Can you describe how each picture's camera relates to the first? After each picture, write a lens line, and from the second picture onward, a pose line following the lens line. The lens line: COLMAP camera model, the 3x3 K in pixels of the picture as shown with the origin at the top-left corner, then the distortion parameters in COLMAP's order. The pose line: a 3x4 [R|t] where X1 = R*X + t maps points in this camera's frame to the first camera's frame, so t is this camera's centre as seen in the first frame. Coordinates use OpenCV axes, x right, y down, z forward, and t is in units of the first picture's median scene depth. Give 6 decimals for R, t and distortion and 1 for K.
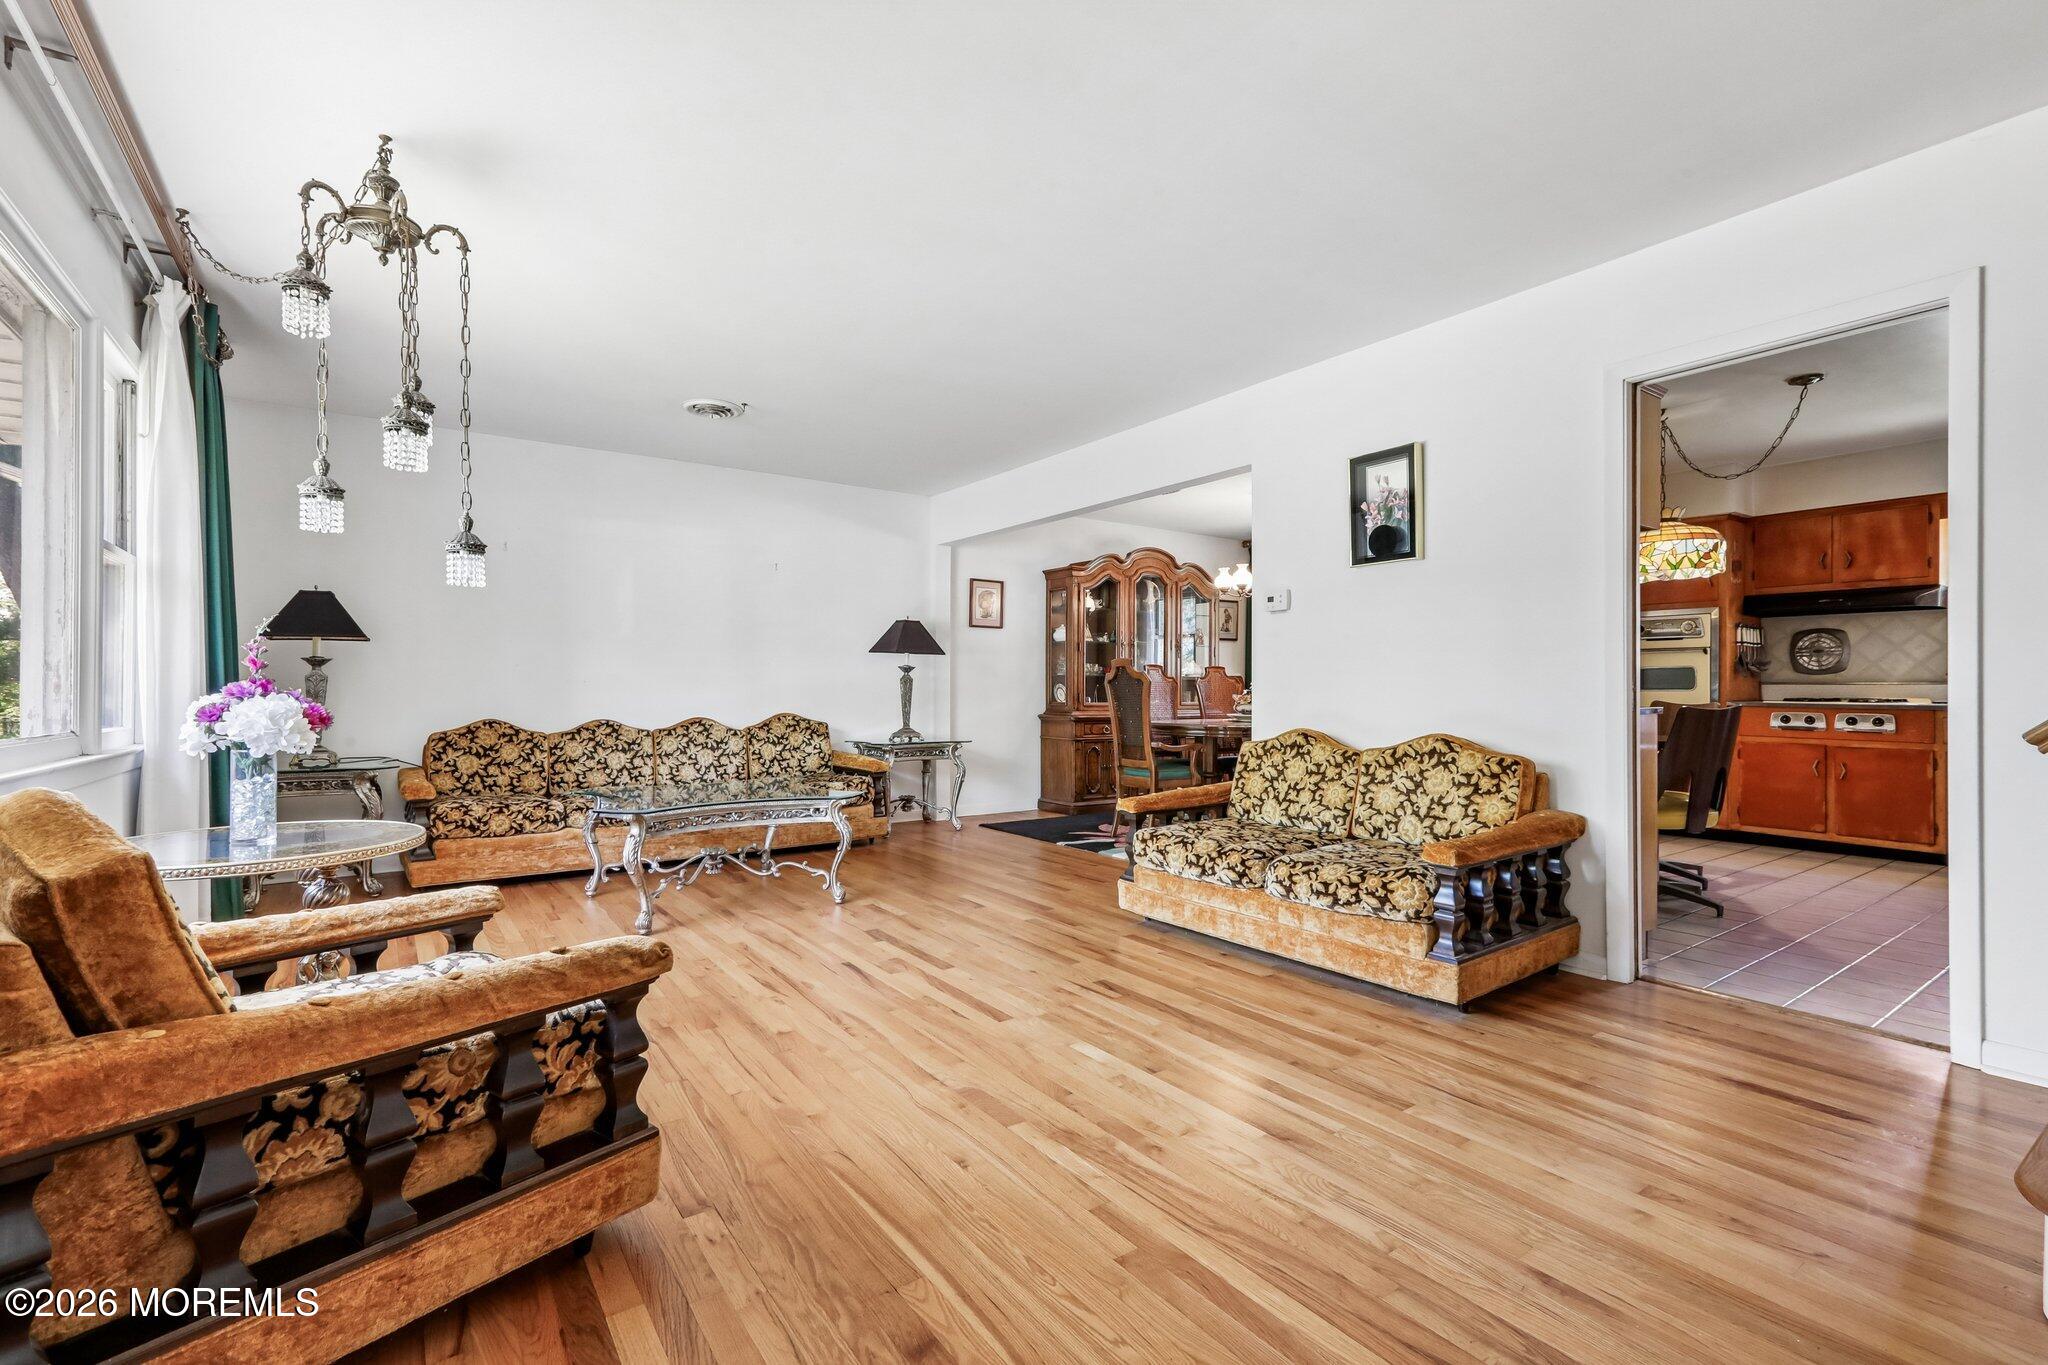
lens RADIAL K [[912.9, 0, 1024.0], [0, 912.9, 682.5], [0, 0, 1]] dist [0.009864, 0.000270]
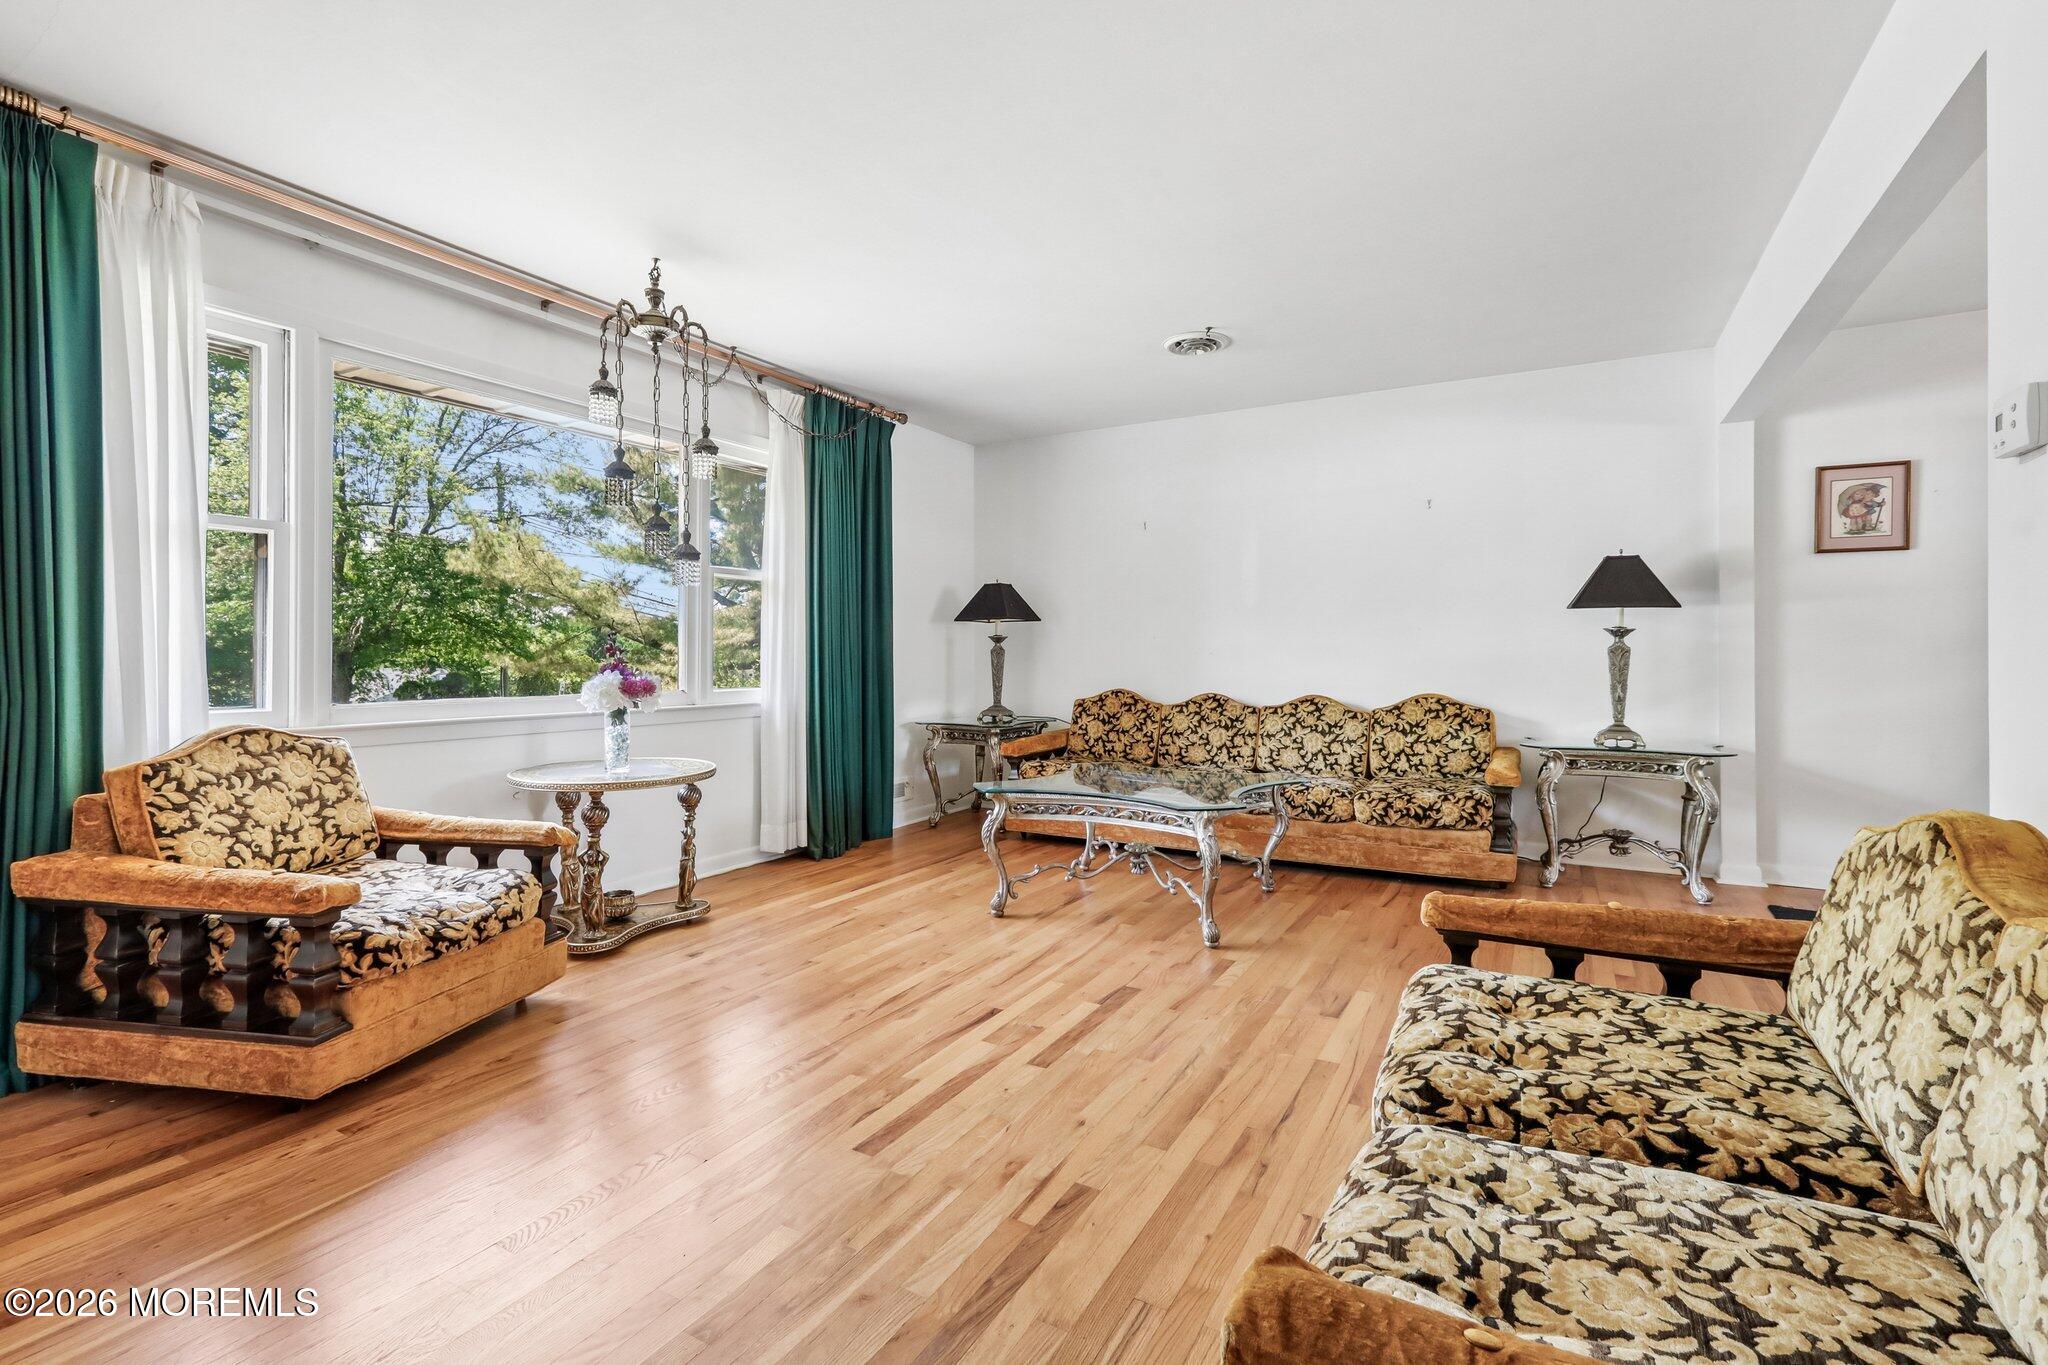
lens RADIAL K [[932.4, 0, 1022.5], [0, 932.4, 644.6], [0, 0, 1]] dist [0.008054, 0.000362]
pose [[0.419613, -0.007227, -0.907675, 0.334831], [0.007381, 0.999962, -0.004550, -0.007212], [0.907673, -0.004790, 0.419650, 0.398748]]
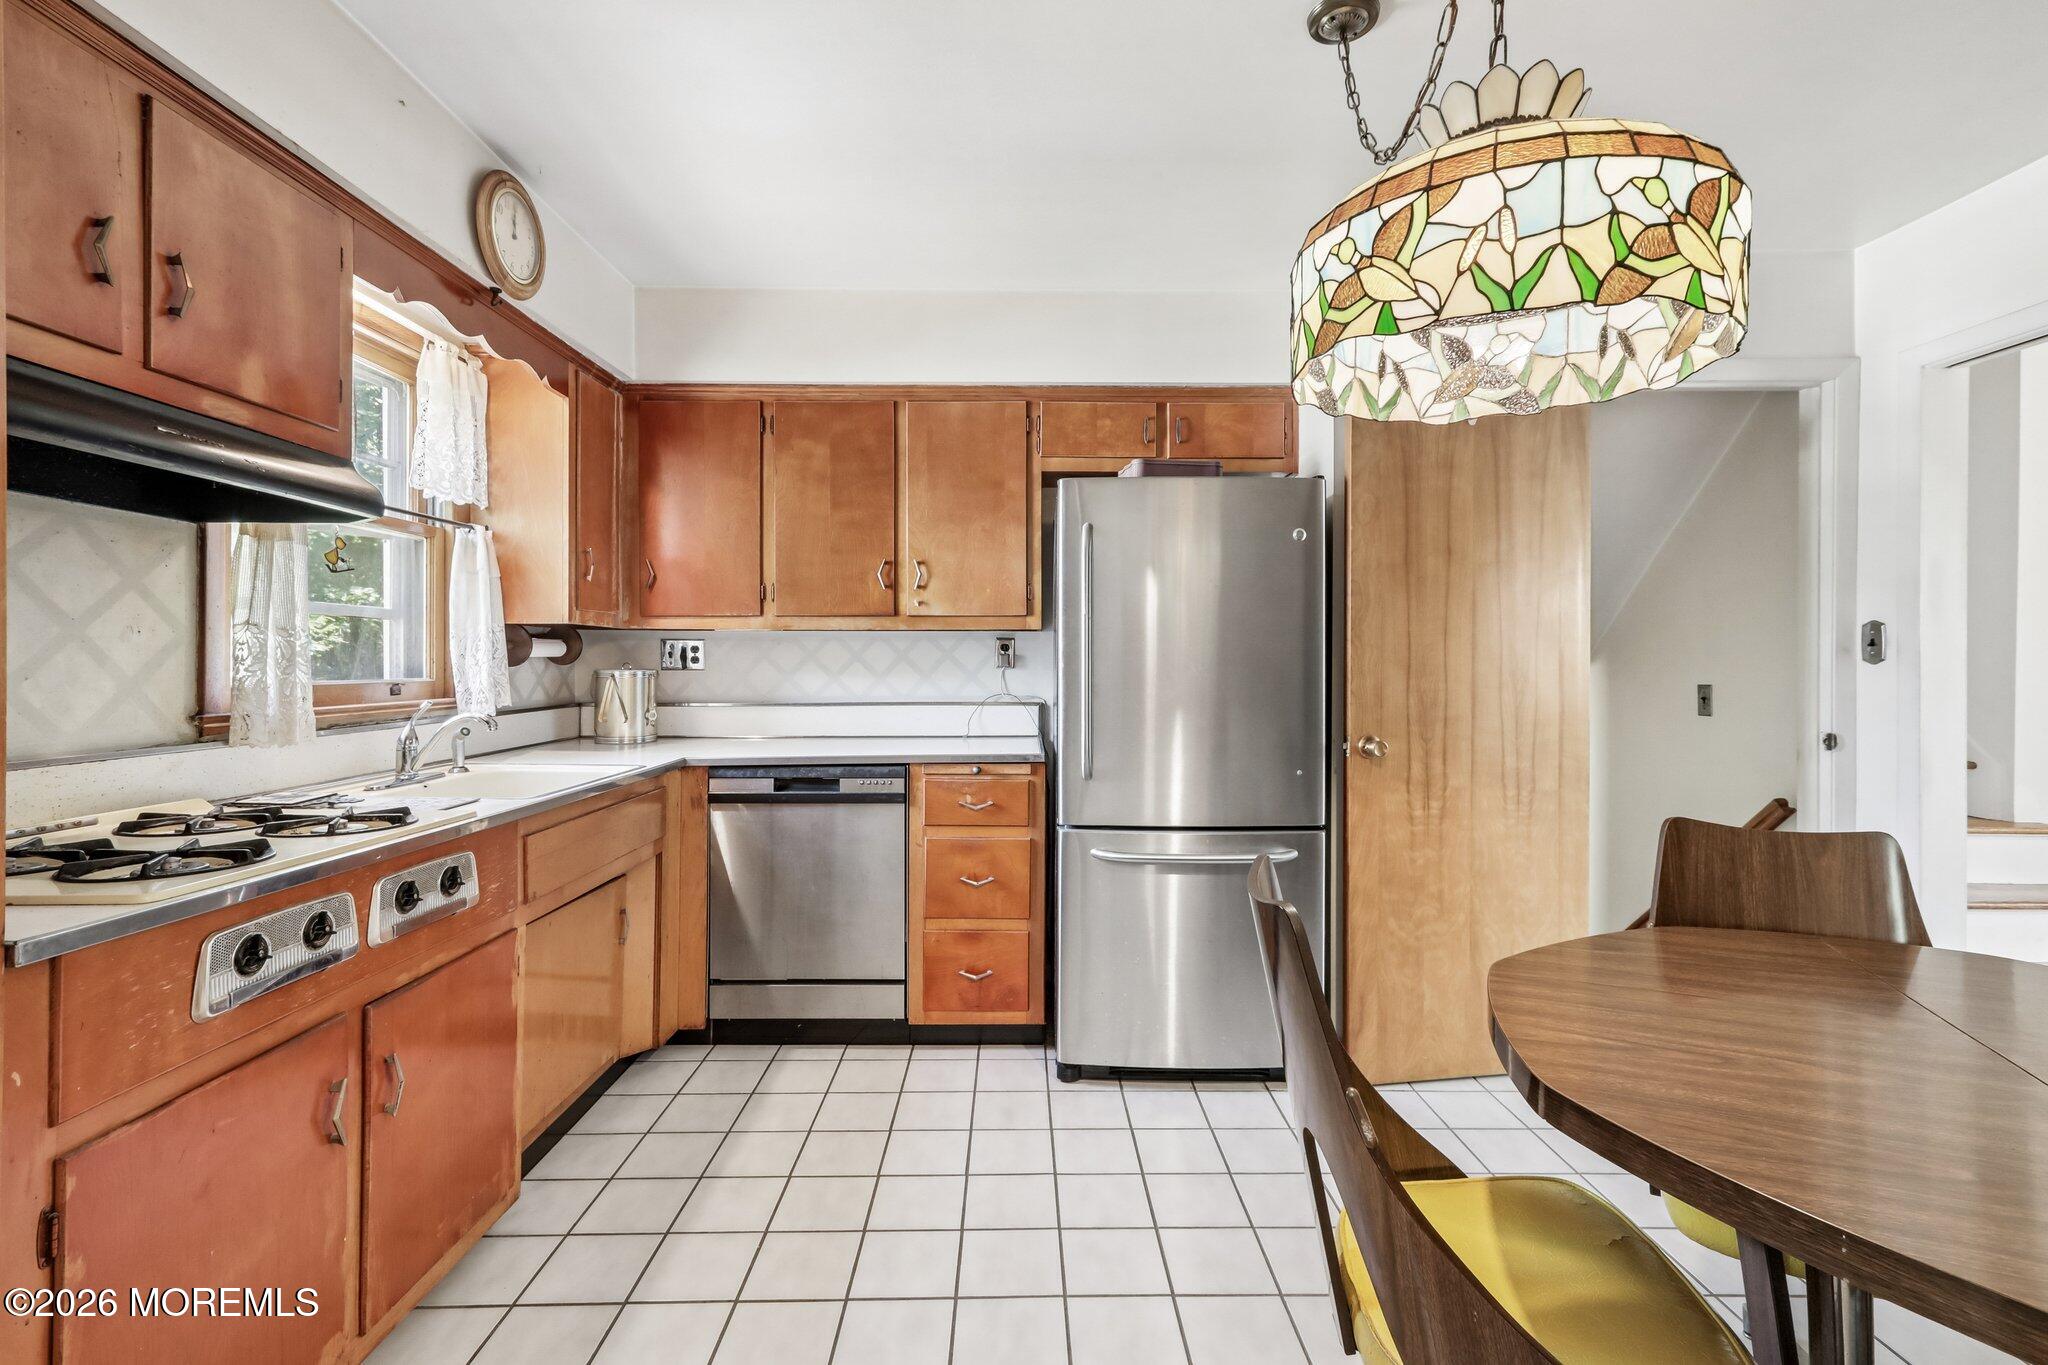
lens RADIAL K [[922.3, 0, 1026.3], [0, 922.3, 651.6], [0, 0, 1]] dist [0.011527, 0.000195]
pose [[-0.816990, 0.003494, 0.576642, 0.557381], [-0.004942, 0.999903, -0.013059, -0.030096], [-0.576631, -0.013519, -0.816893, 1.086317]]
